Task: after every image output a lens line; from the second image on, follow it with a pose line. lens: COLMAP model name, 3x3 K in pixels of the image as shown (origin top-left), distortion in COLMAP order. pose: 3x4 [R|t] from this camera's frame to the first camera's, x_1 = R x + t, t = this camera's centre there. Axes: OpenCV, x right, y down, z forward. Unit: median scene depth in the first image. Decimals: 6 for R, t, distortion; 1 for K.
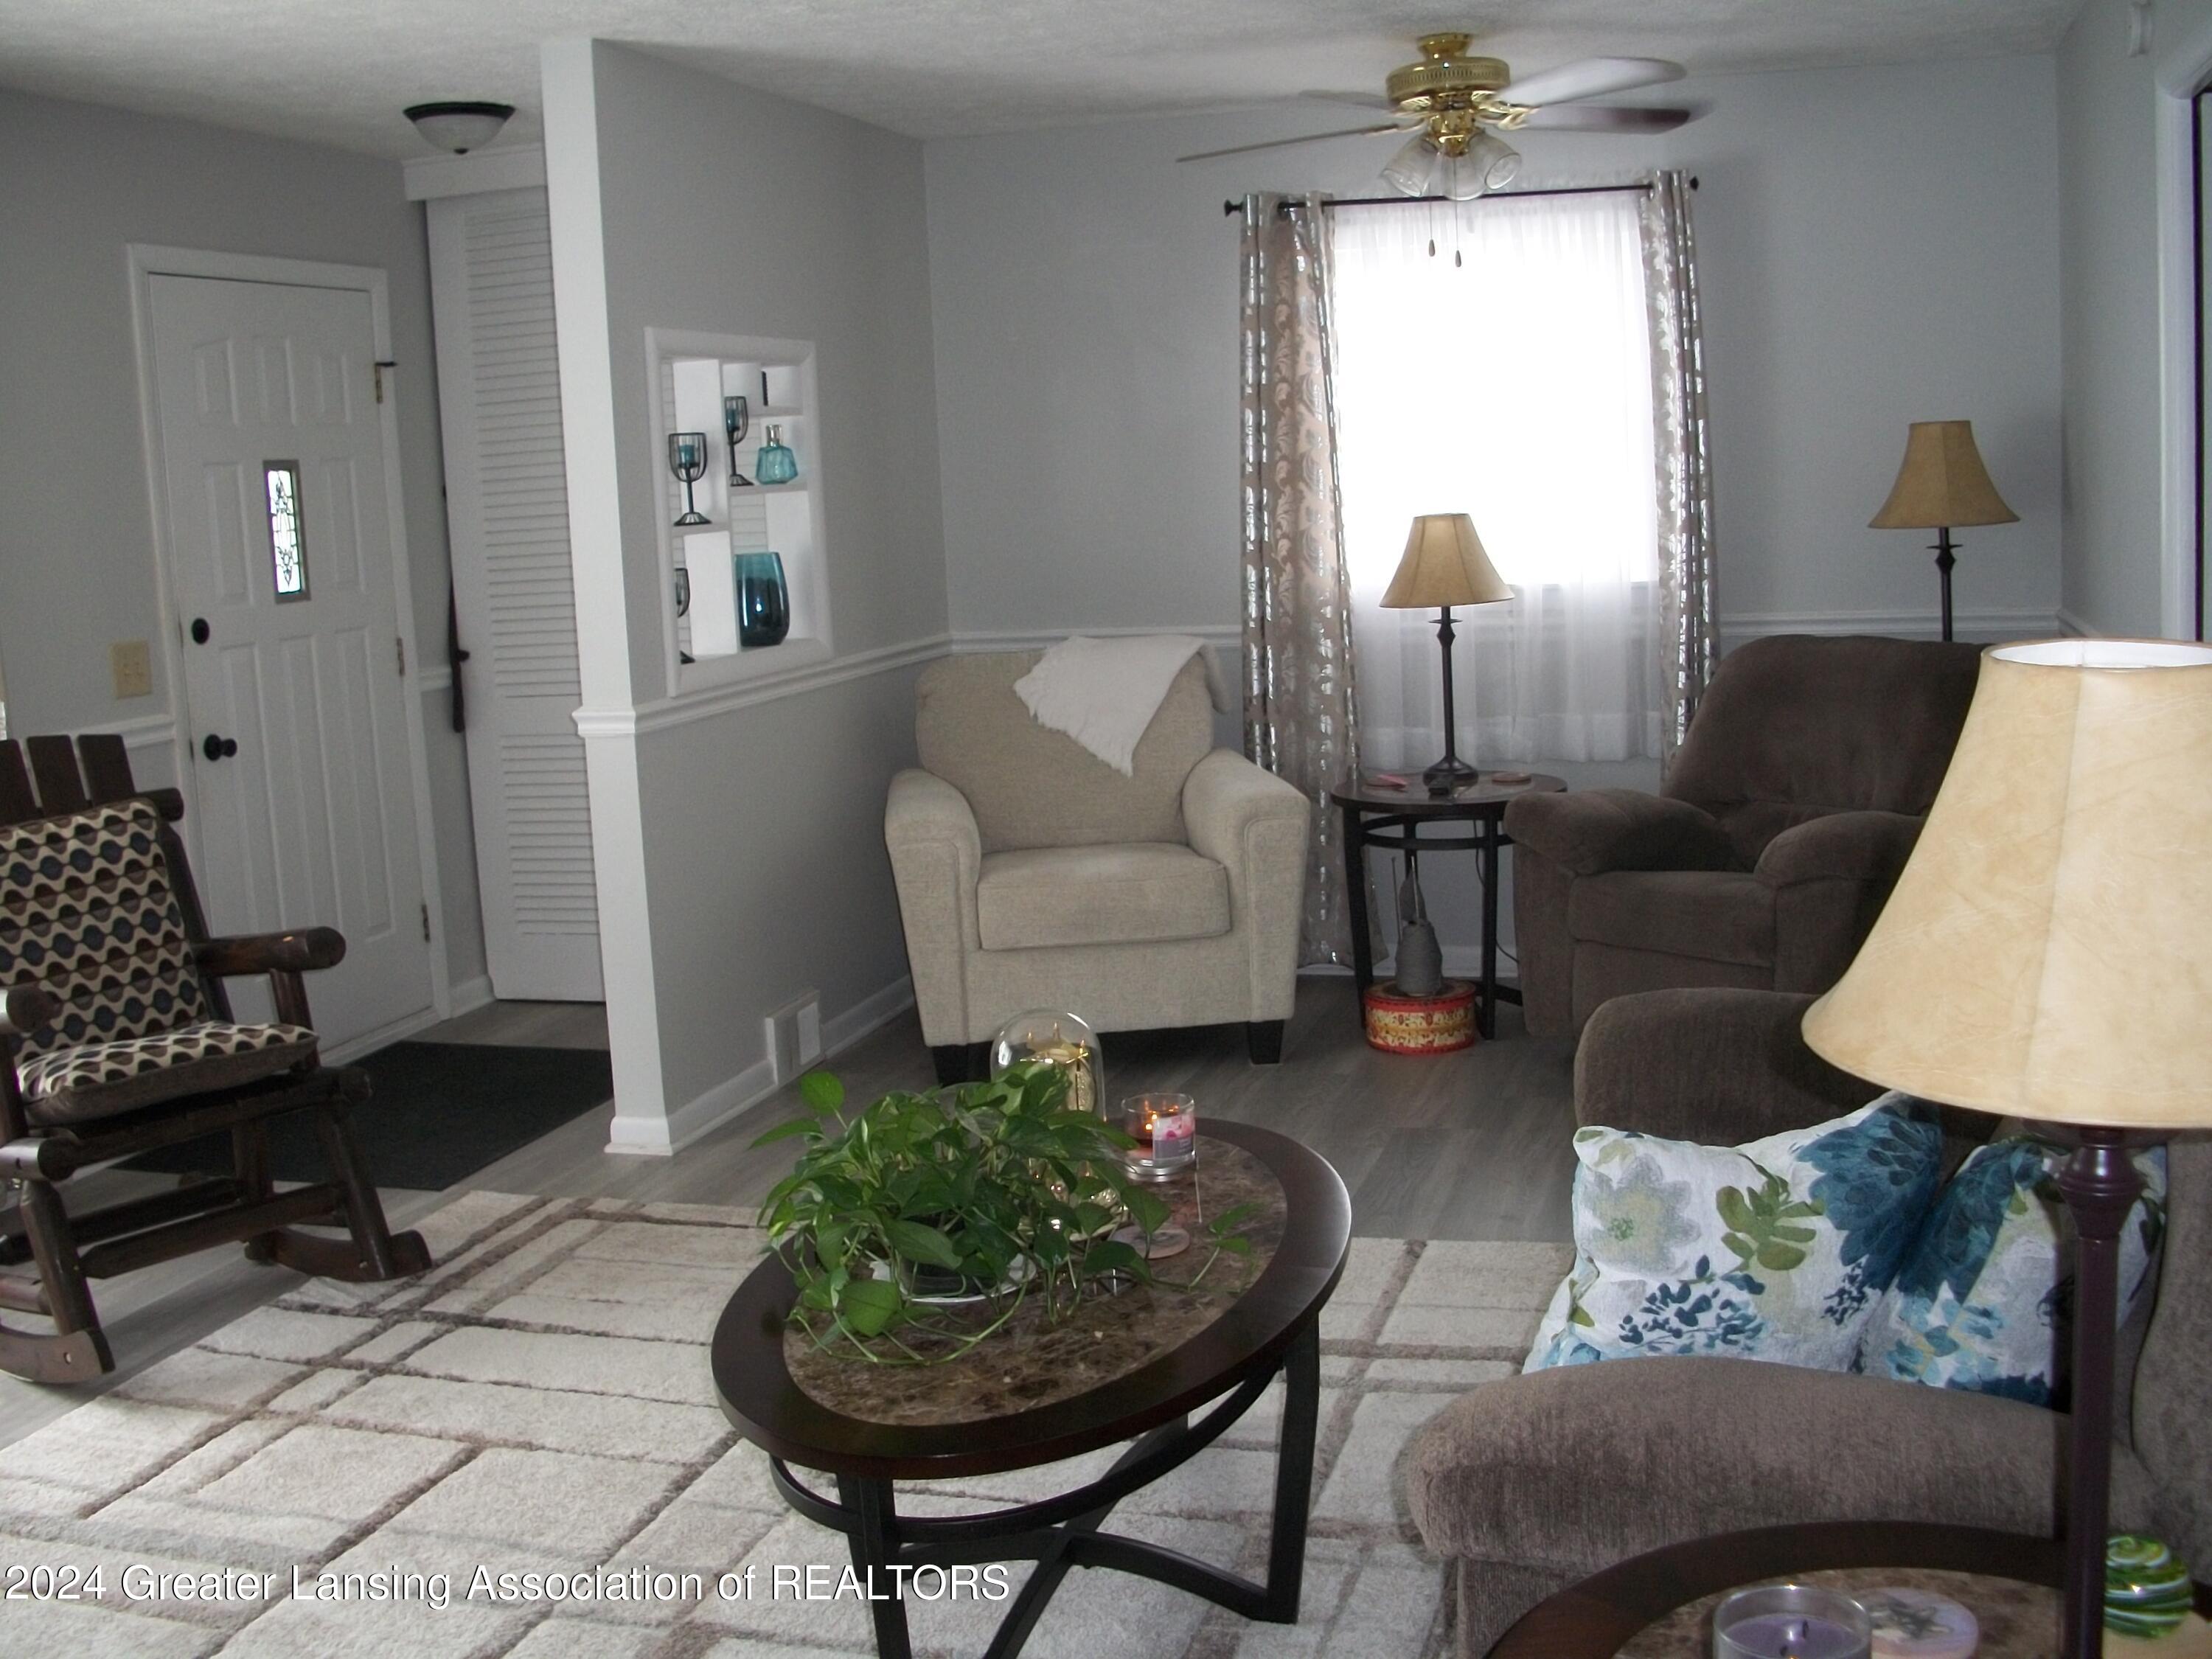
lens RADIAL K [[2331.8, 0, 1106.0], [0, 2331.8, 829.5], [0, 0, 1]] dist [0.020342, 0.018259]
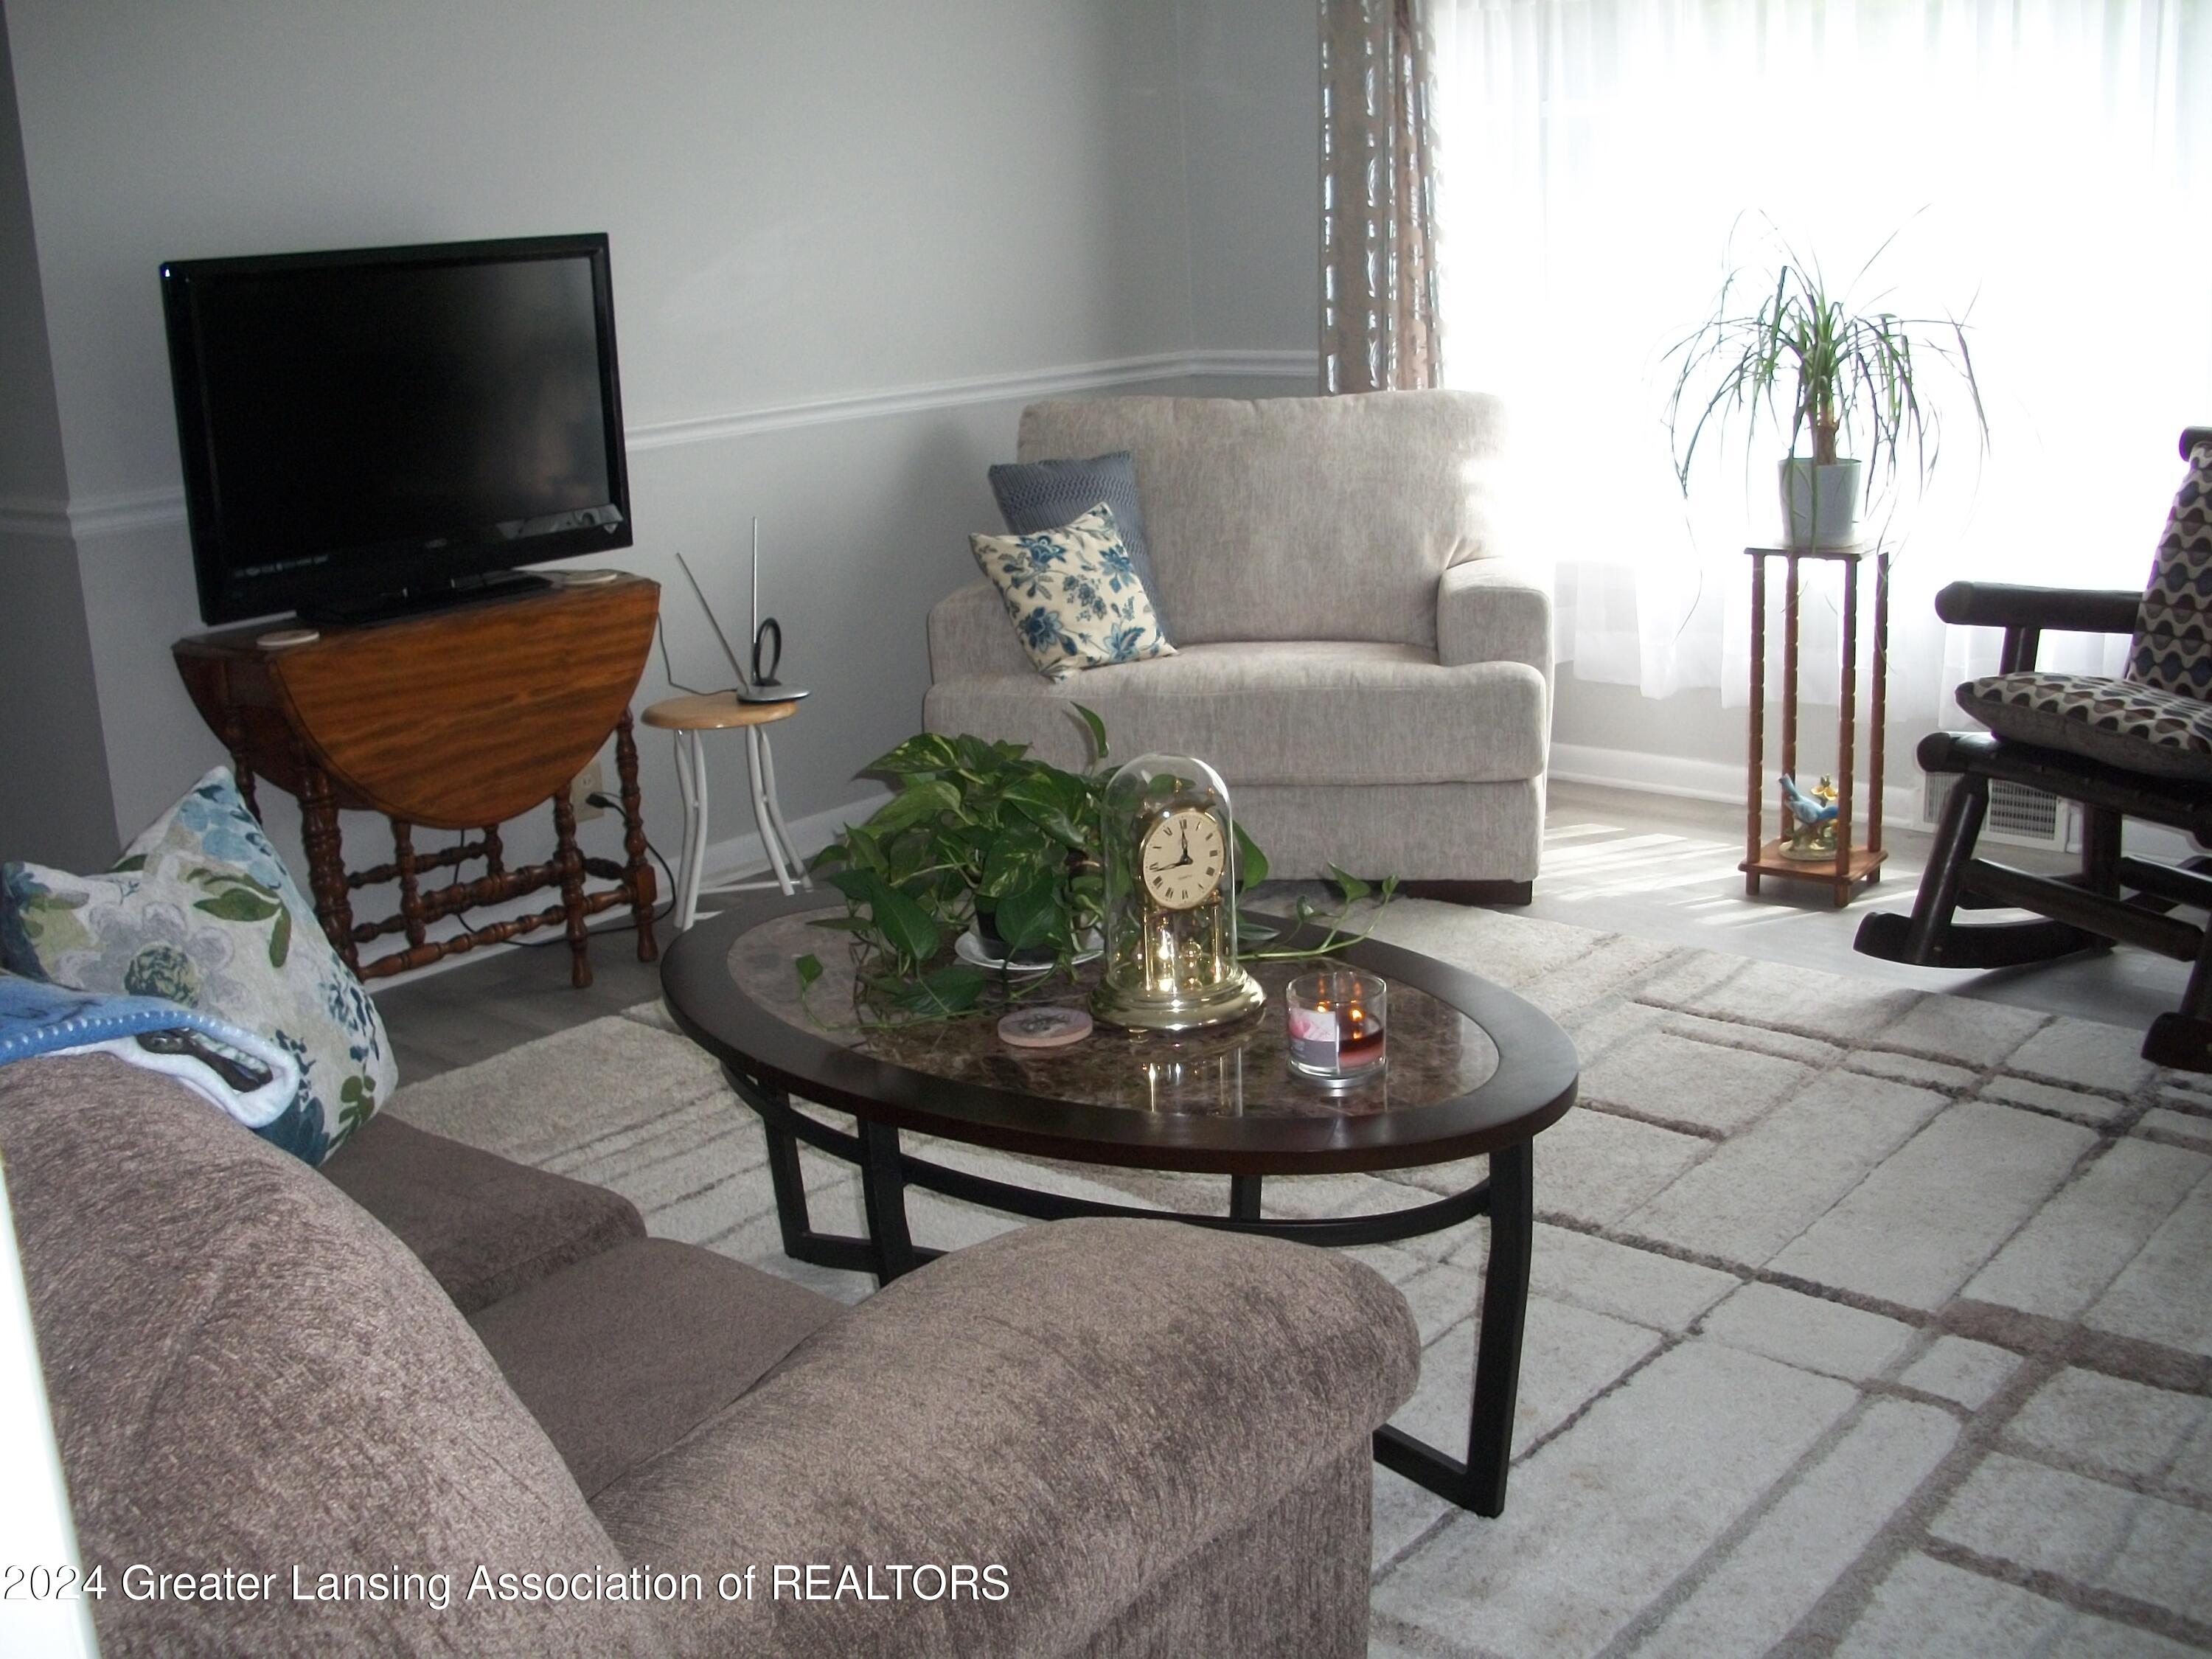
lens RADIAL K [[2331.8, 0, 1106.0], [0, 2331.8, 829.5], [0, 0, 1]] dist [0.020342, 0.018259]
pose [[-0.379966, 0.310580, -0.871301, 0.775420], [-0.068863, 0.929835, 0.361475, -0.232575], [0.922433, 0.197349, -0.331919, 1.269876]]
